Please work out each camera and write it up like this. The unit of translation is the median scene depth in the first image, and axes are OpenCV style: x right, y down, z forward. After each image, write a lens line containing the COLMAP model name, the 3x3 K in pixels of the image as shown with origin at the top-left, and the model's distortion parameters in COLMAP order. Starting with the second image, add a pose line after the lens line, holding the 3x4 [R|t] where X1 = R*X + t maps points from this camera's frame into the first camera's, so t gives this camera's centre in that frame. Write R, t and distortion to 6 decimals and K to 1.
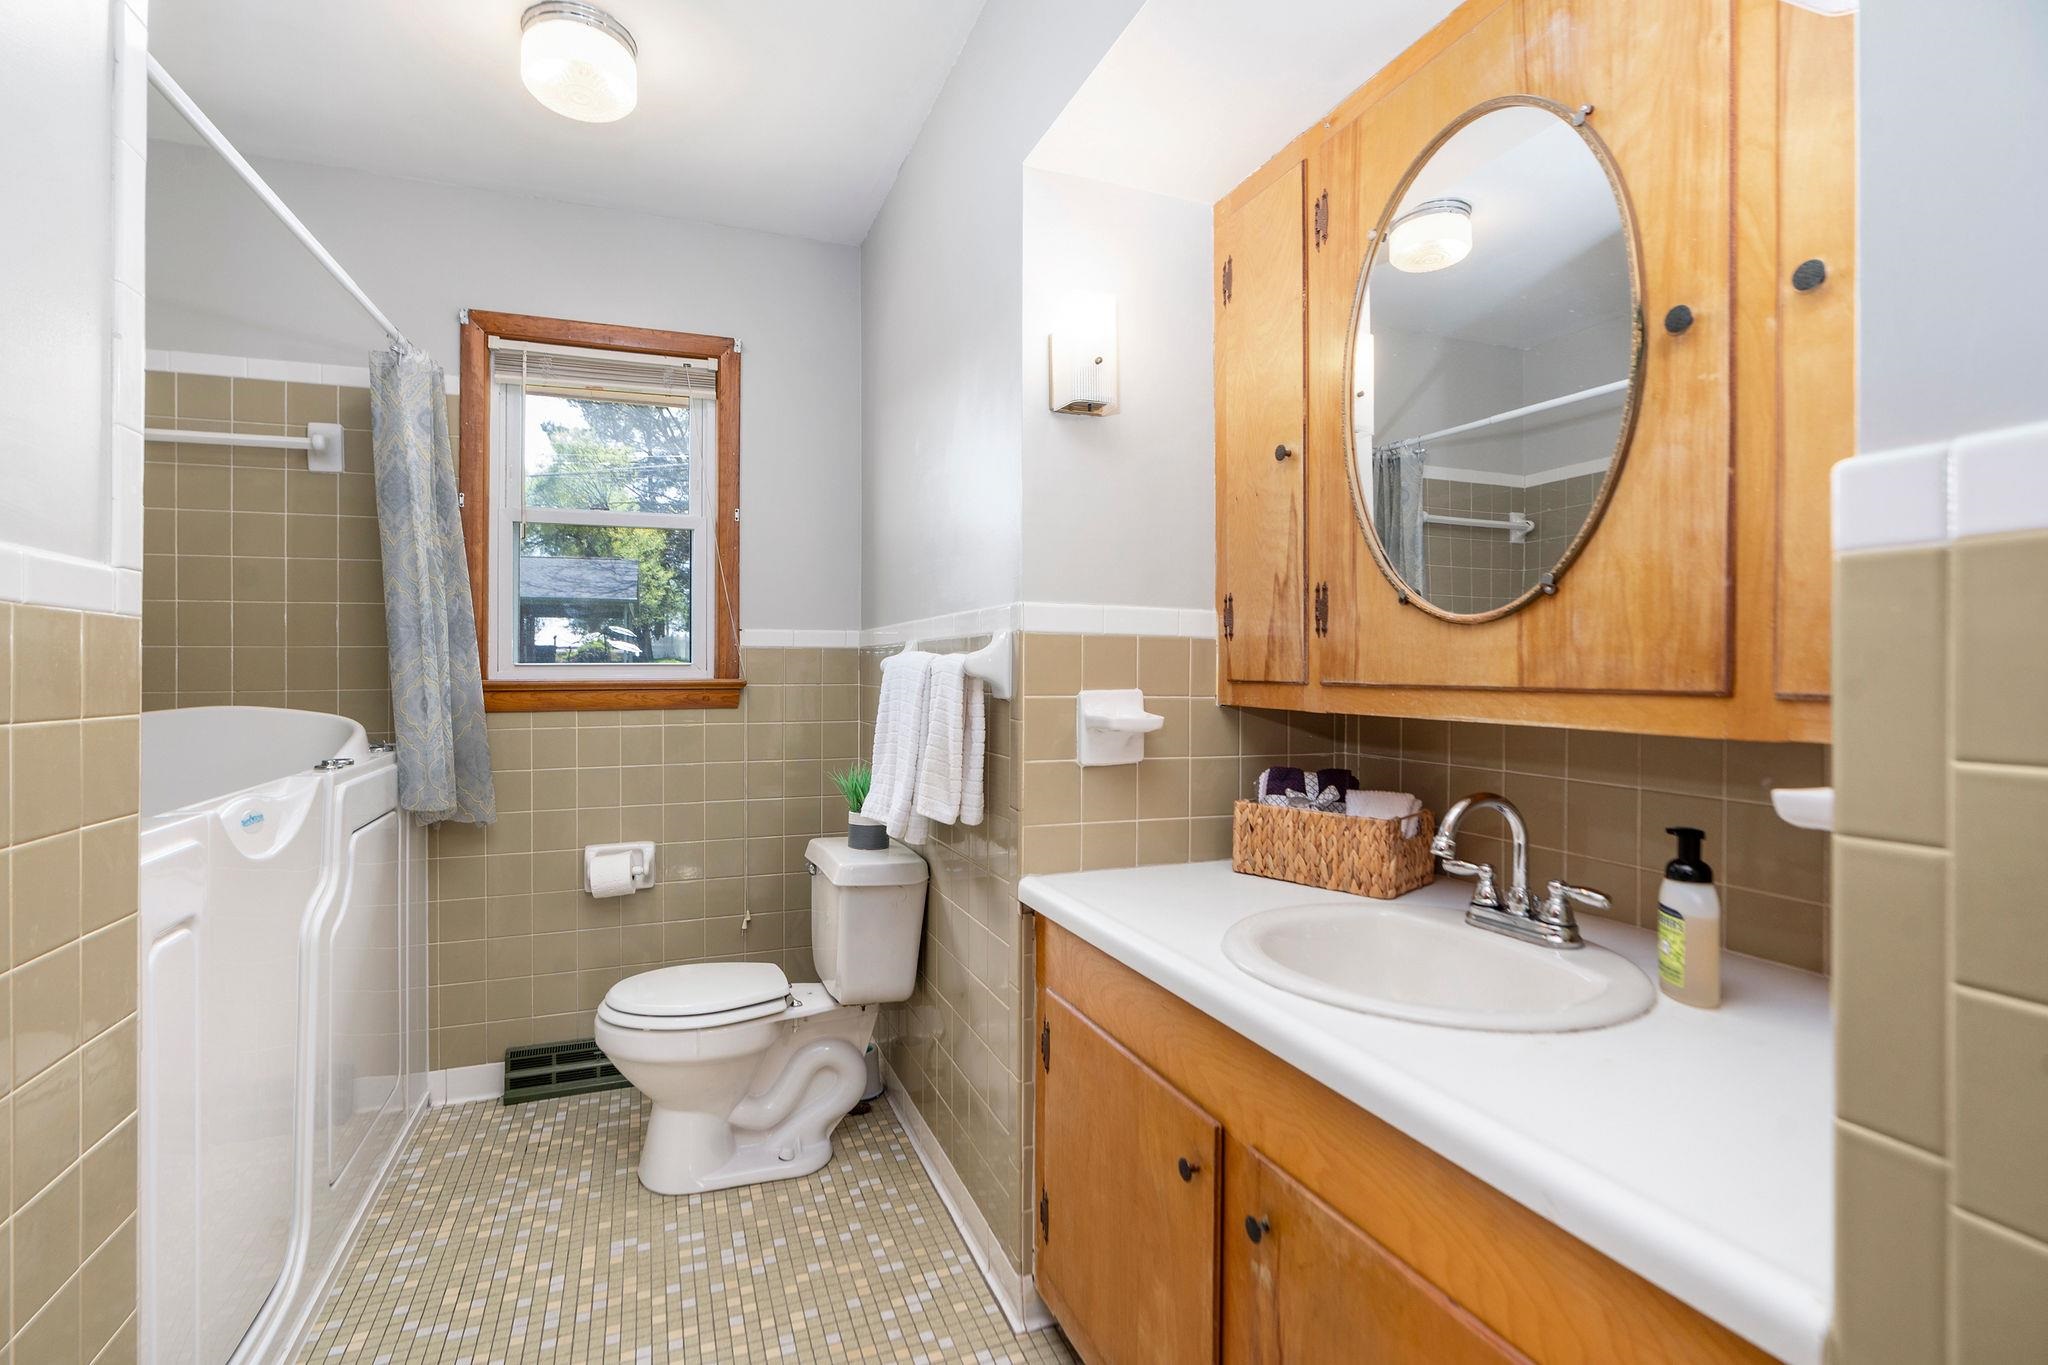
lens RADIAL K [[949.7, 0, 1024.6], [0, 949.7, 668.0], [0, 0, 1]] dist [-0.011309, 0.002042]
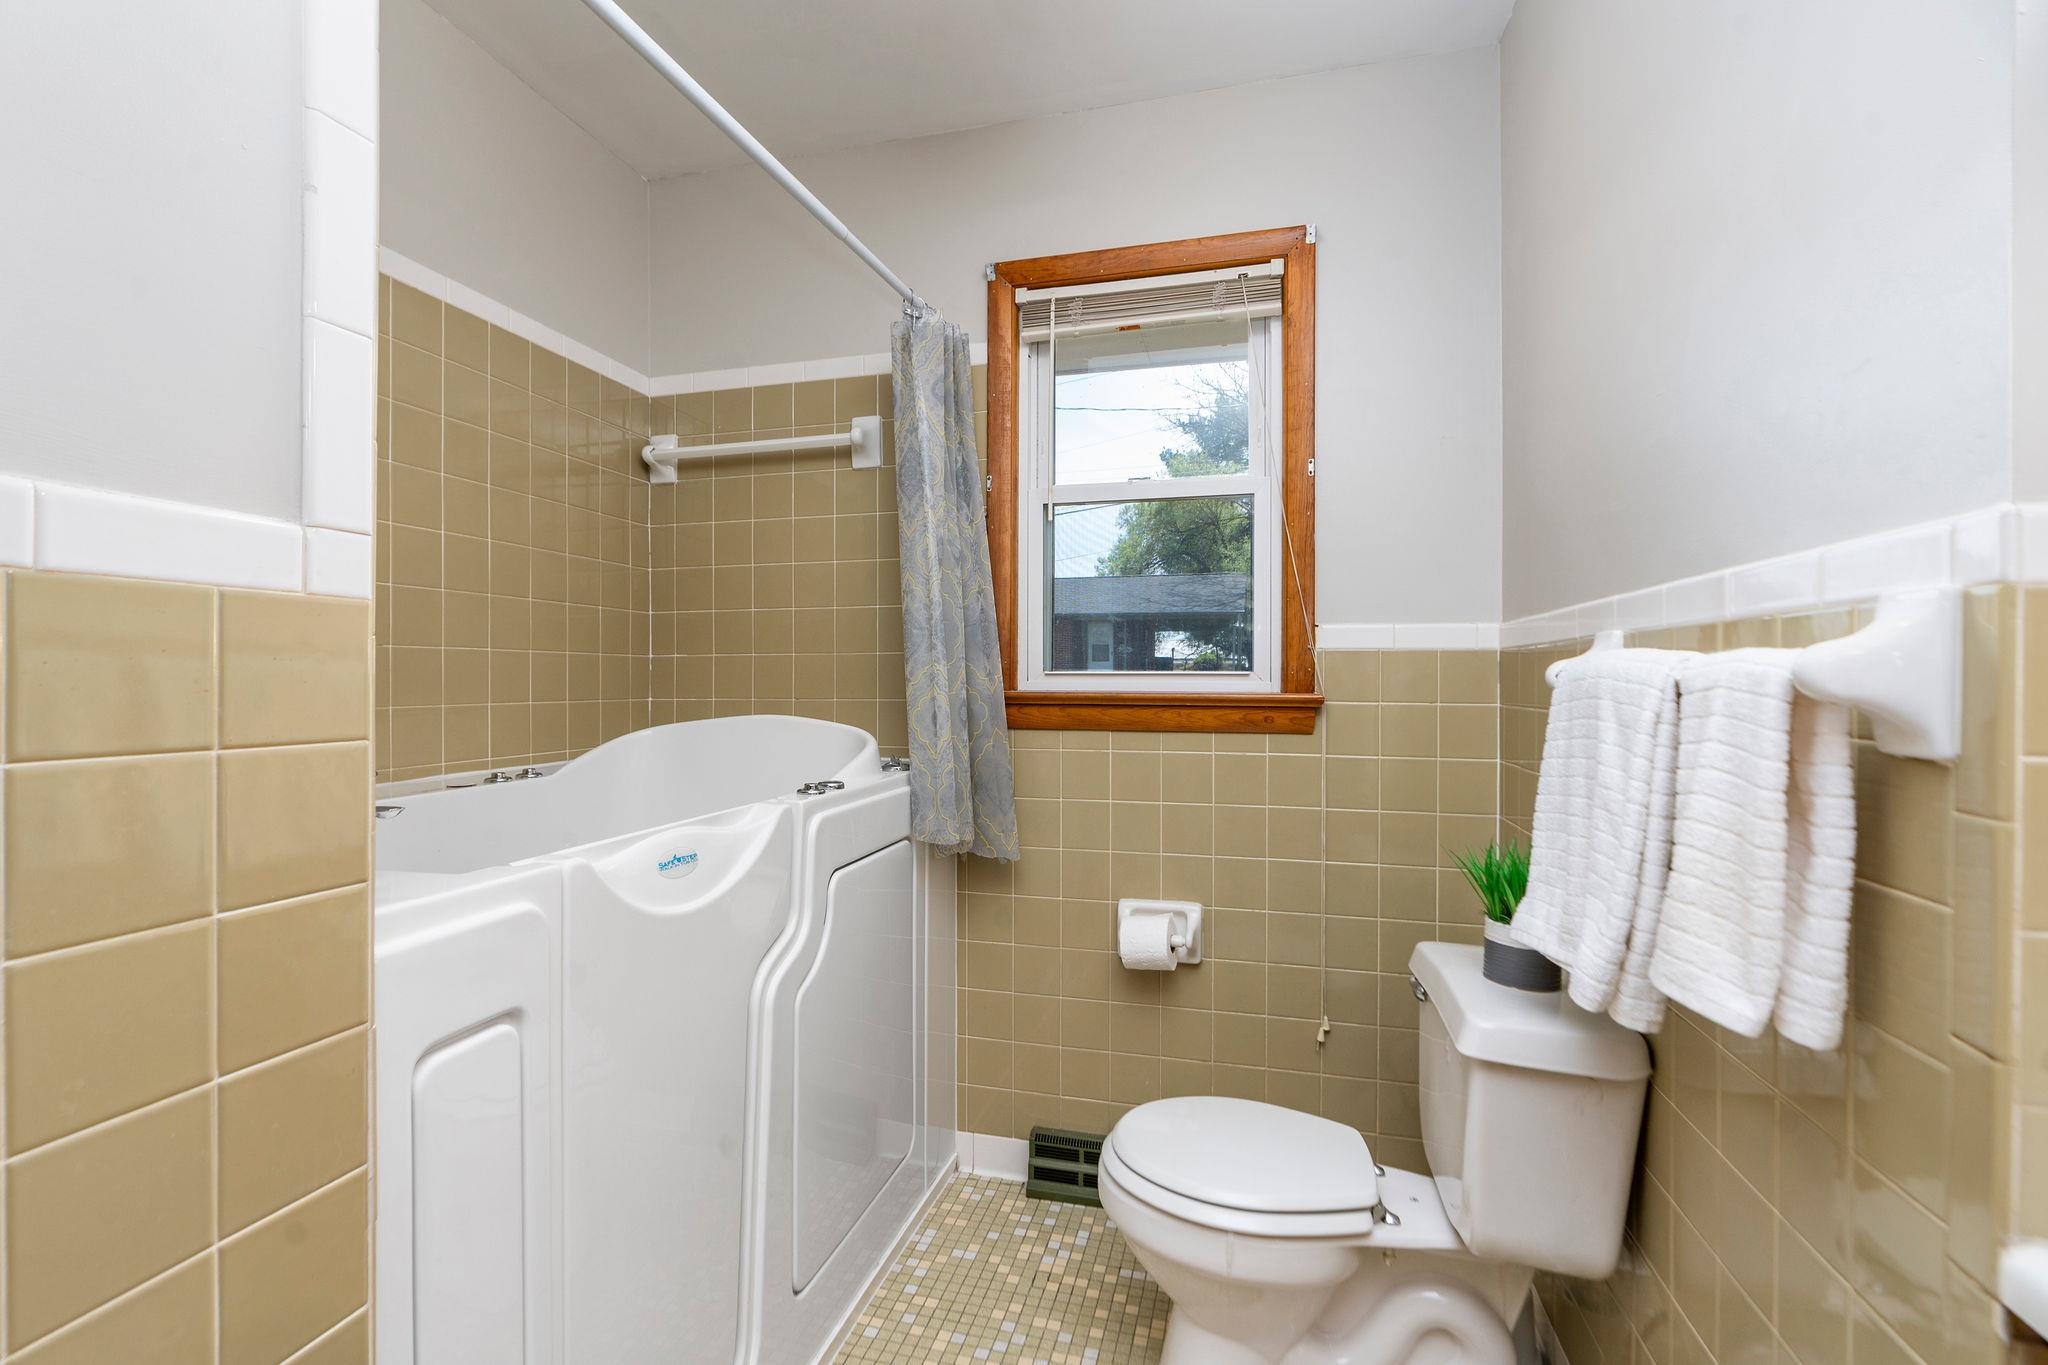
lens RADIAL K [[949.7, 0, 984.0], [0, 949.7, 667.0], [0, 0, 1]] dist [-0.011309, 0.002042]
pose [[0.791424, -0.001949, -0.611265, -0.069058], [-0.005572, 0.999930, -0.010403, 0.000137], [0.611243, 0.011639, 0.791358, 0.325056]]
